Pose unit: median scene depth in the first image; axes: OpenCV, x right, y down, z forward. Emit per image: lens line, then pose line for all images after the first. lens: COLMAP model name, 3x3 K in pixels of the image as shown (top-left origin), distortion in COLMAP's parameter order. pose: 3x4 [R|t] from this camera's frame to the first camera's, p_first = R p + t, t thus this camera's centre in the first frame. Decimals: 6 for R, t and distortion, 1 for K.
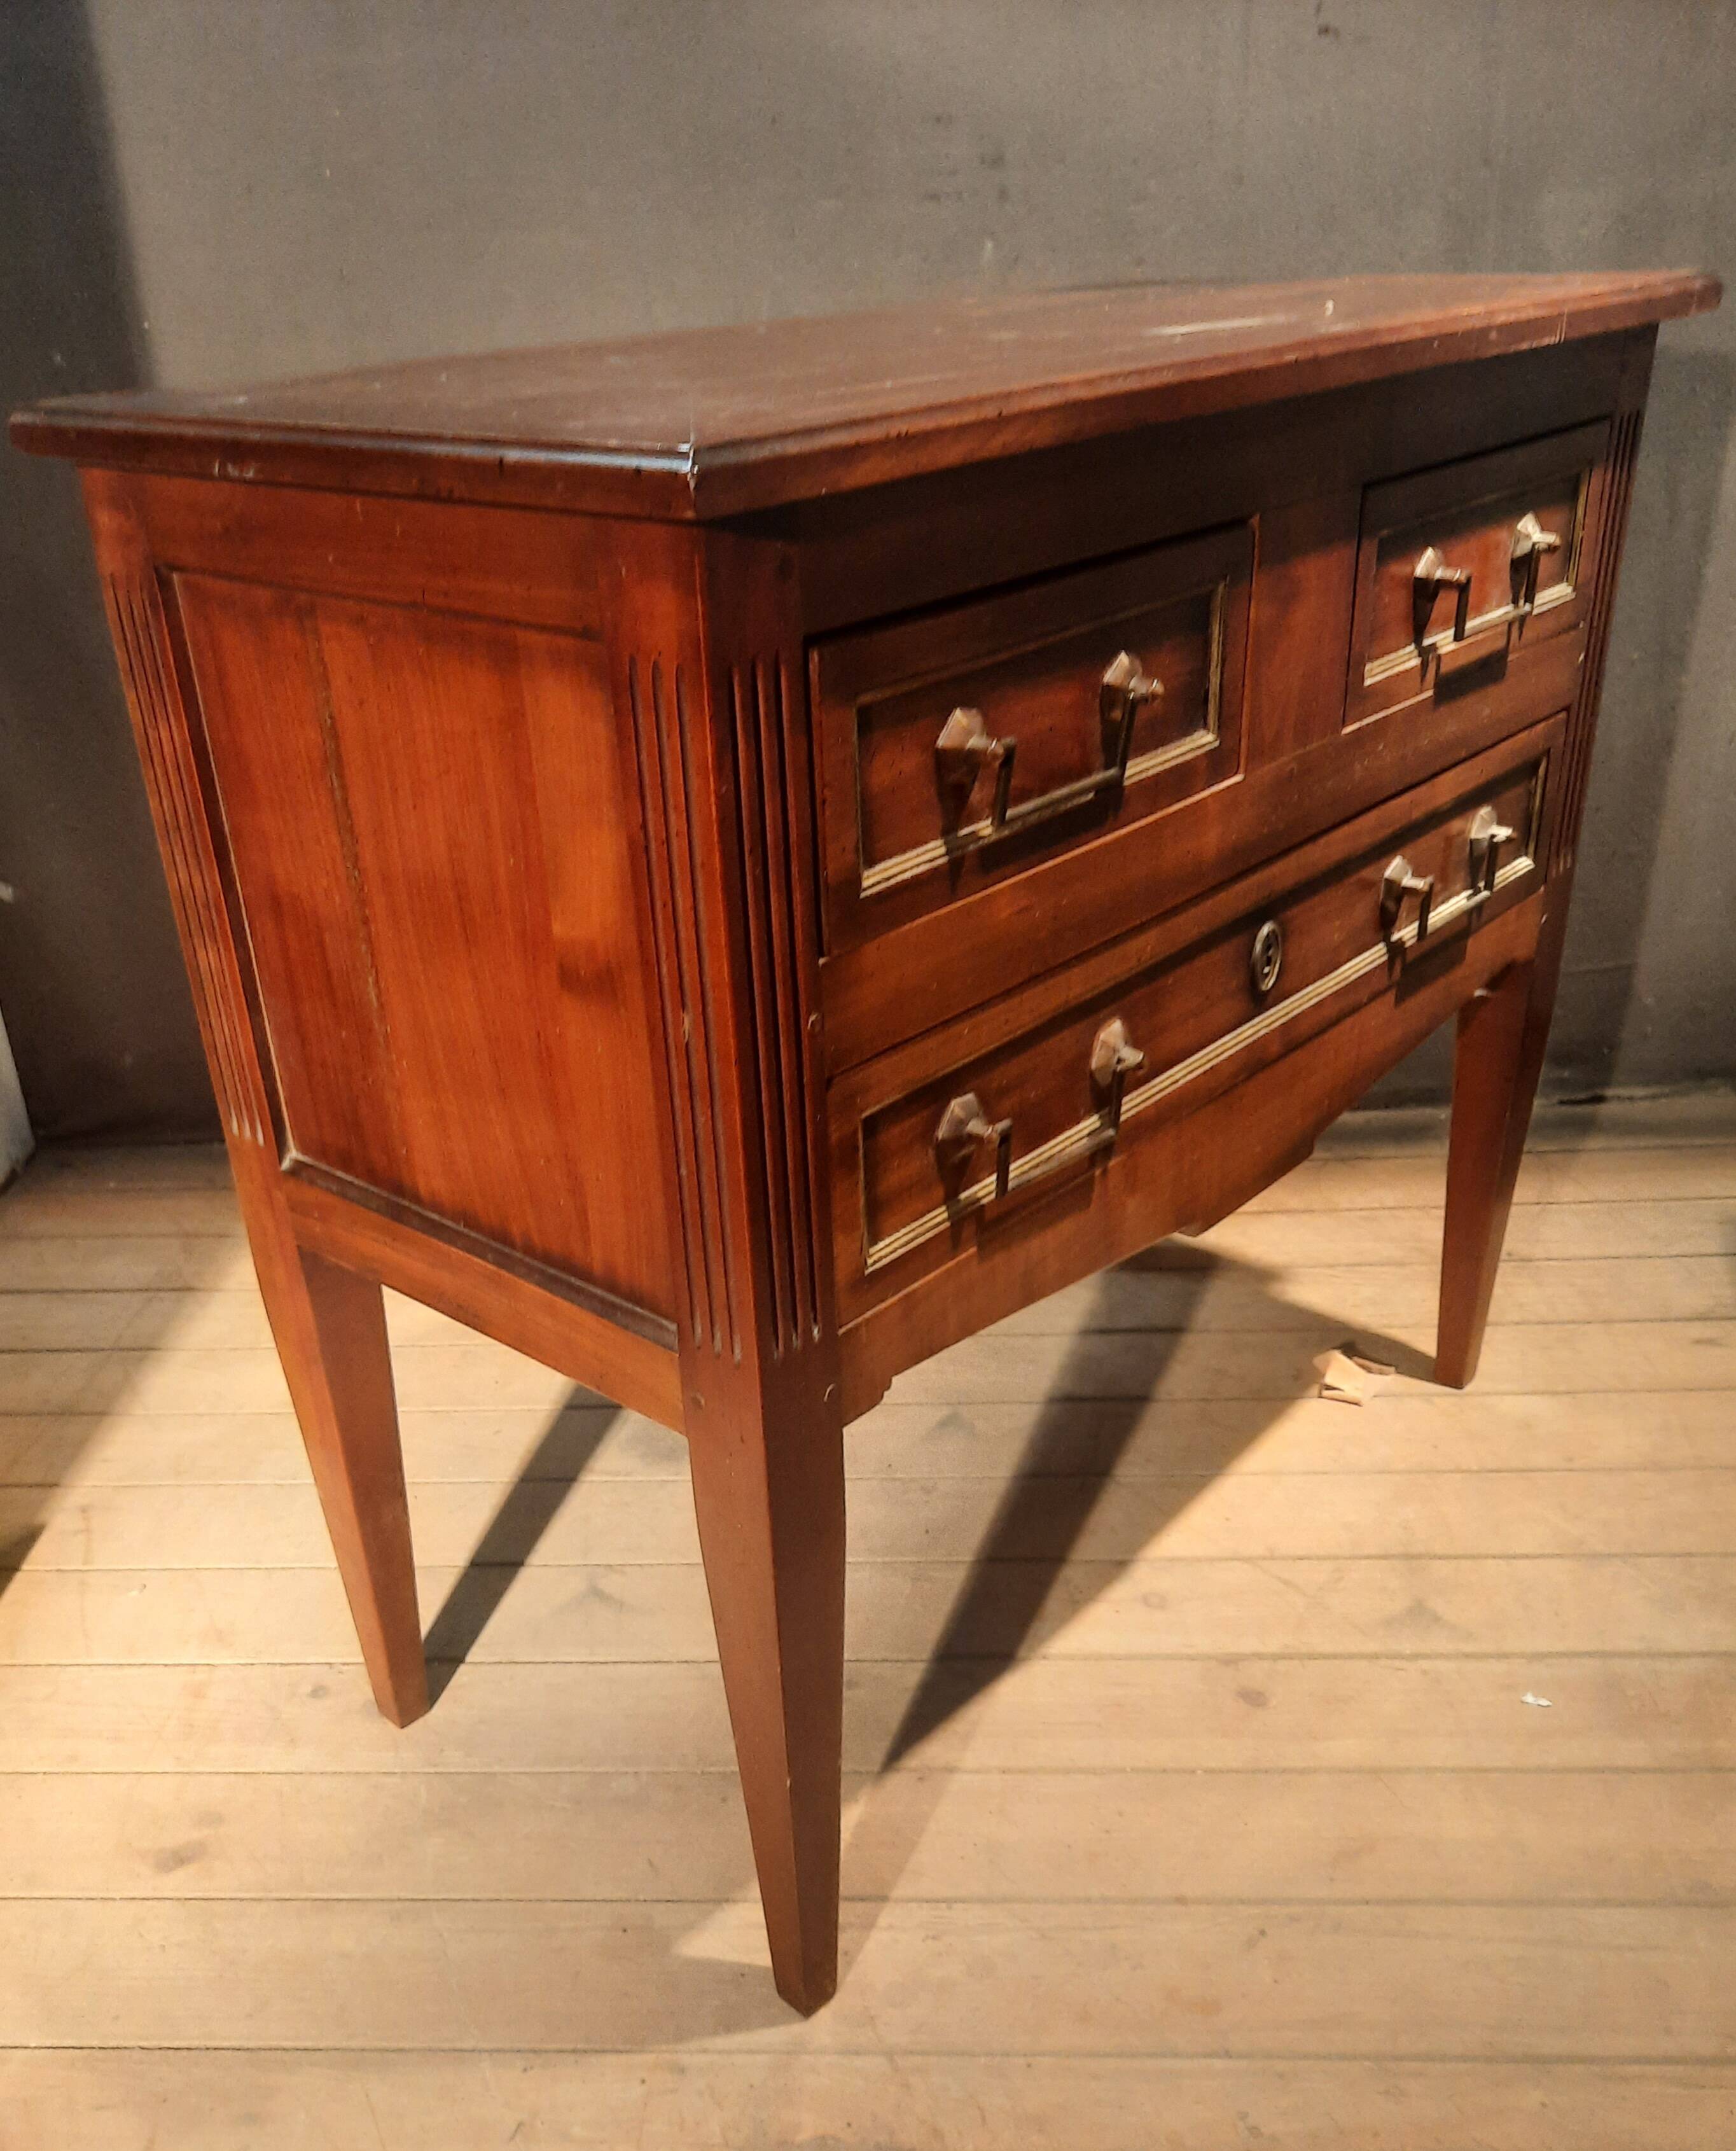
lens RADIAL K [[1901.4, 0, 838.9], [0, 1901.4, 1247.6], [0, 0, 1]] dist [0.029983, -0.016020]
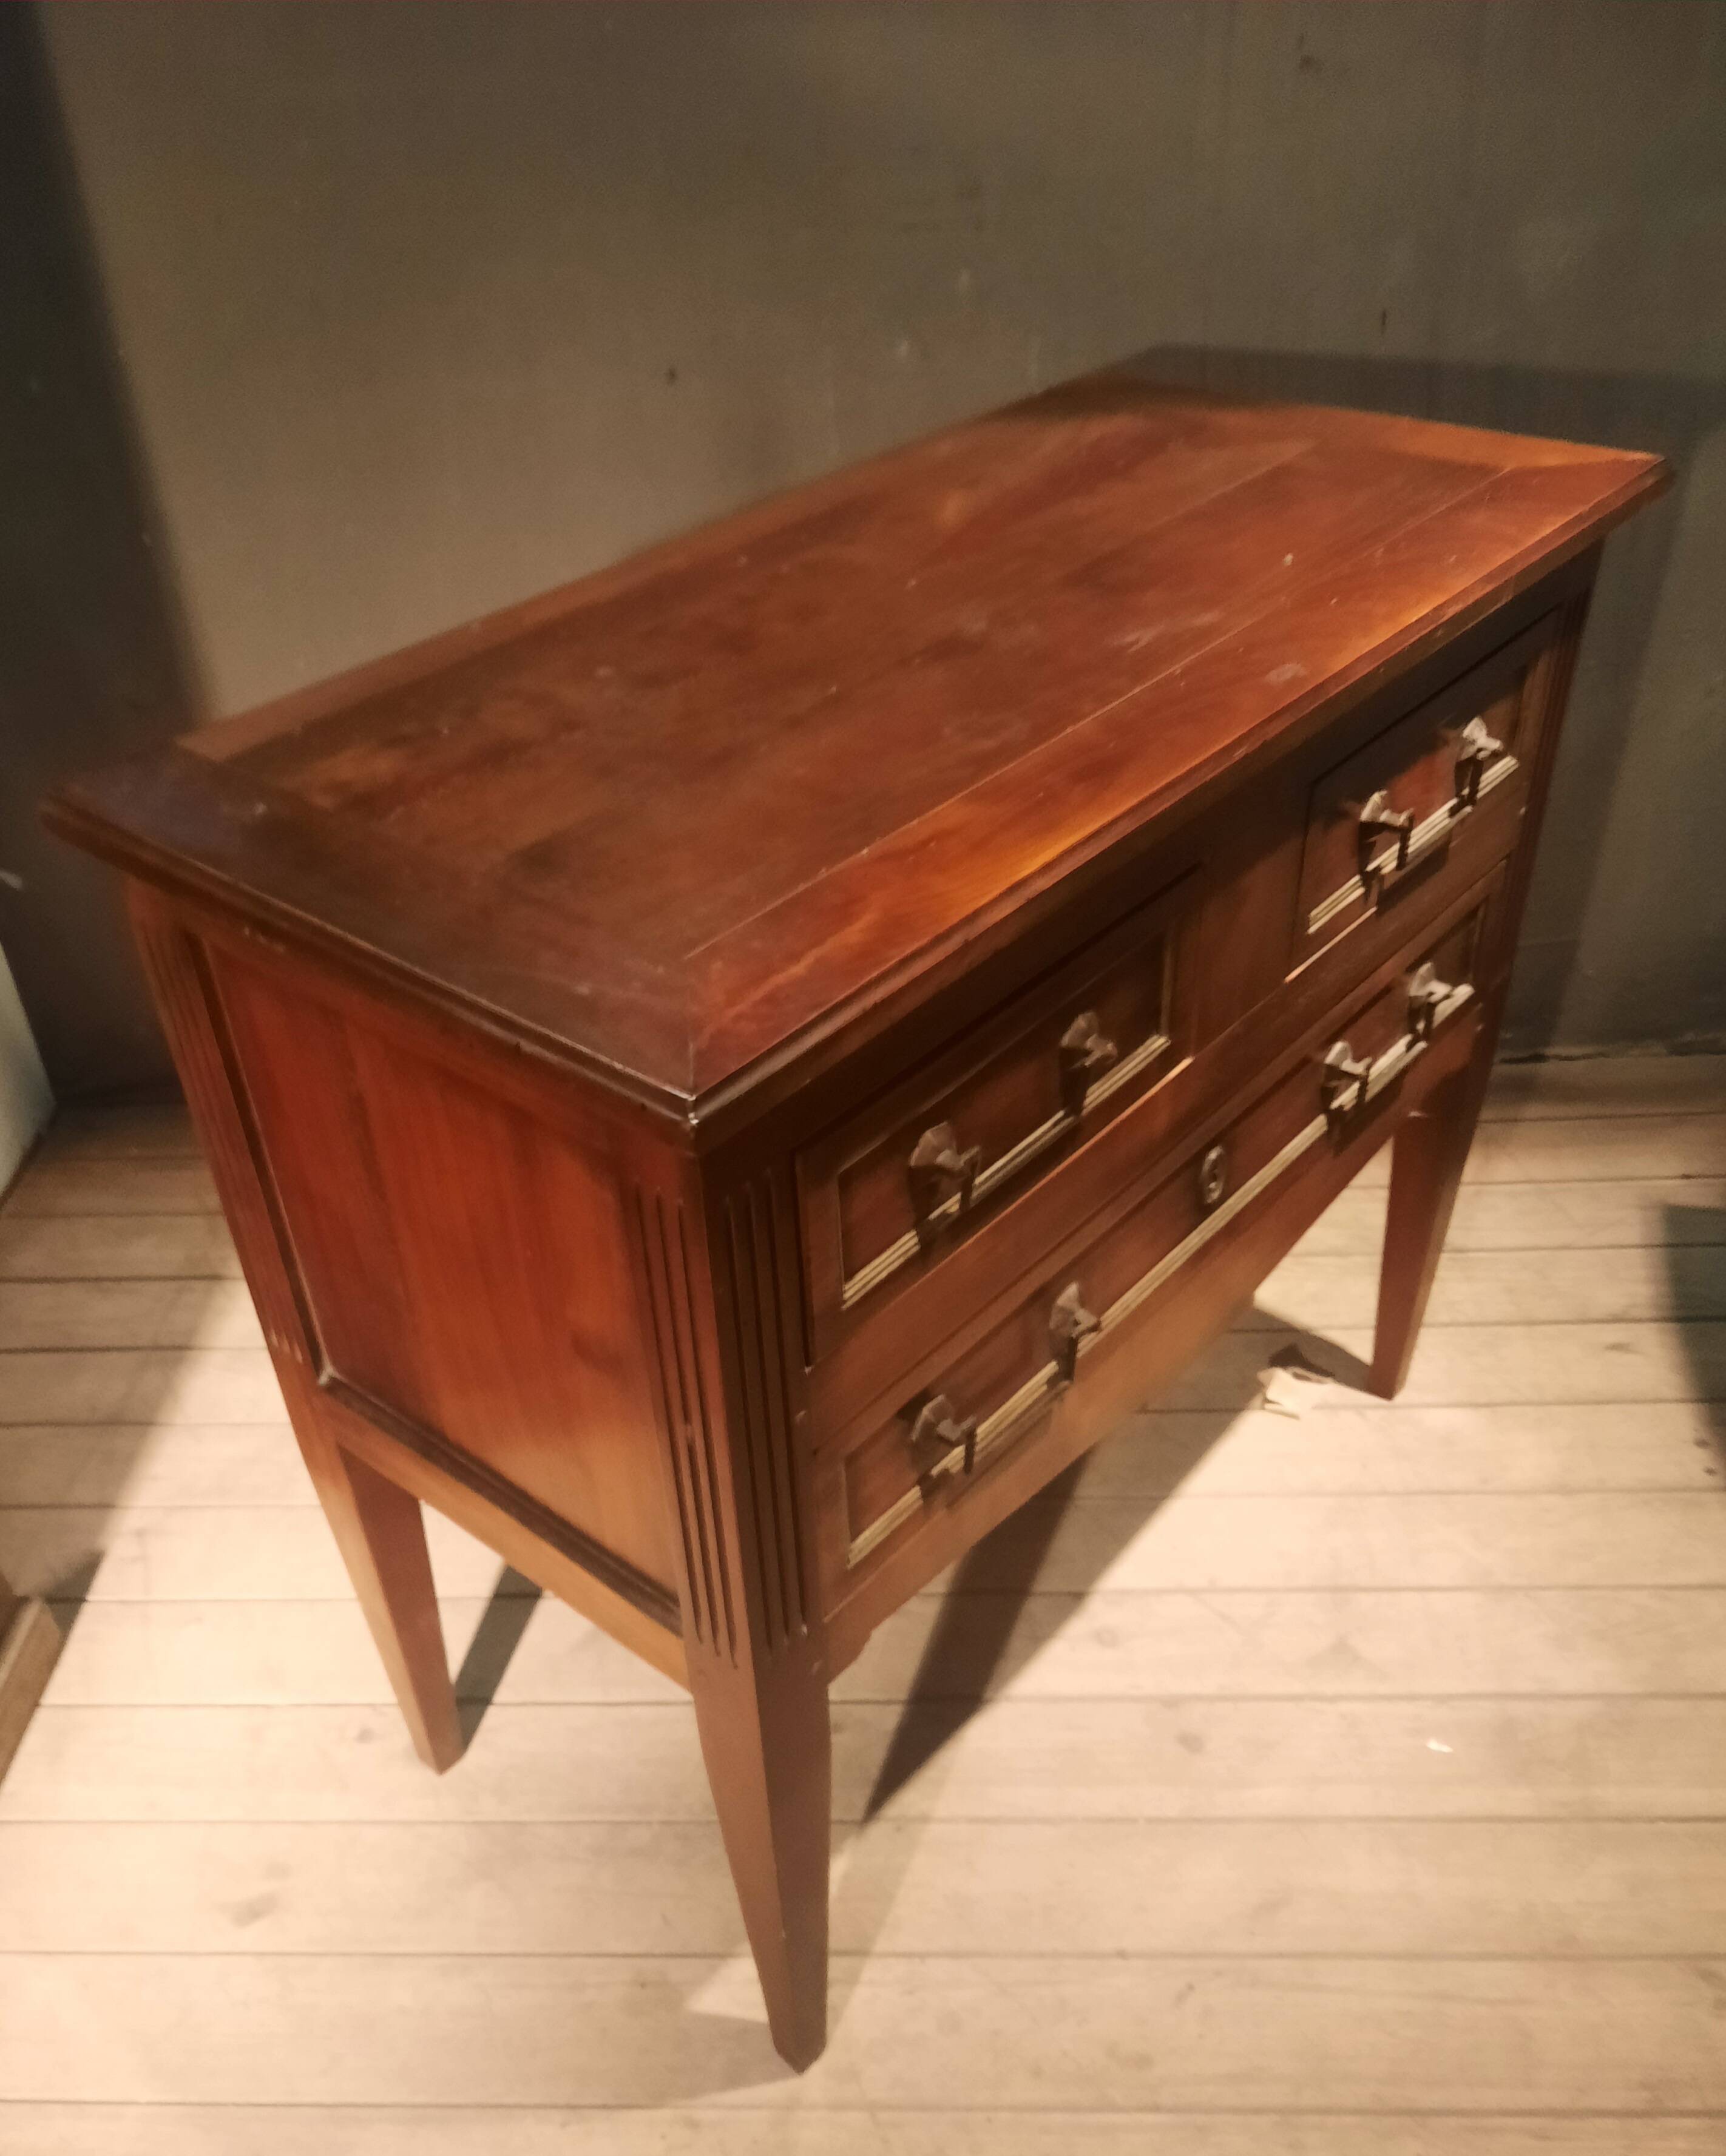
lens RADIAL K [[1844.8, 0, 838.5], [0, 1844.8, 1210.8], [0, 0, 1]] dist [0.043609, -0.054791]
pose [[0.999938, -0.007163, 0.008544, 0.000448], [0.005793, 0.988557, 0.150737, -0.266878], [-0.009526, -0.150679, 0.988537, -0.044513]]
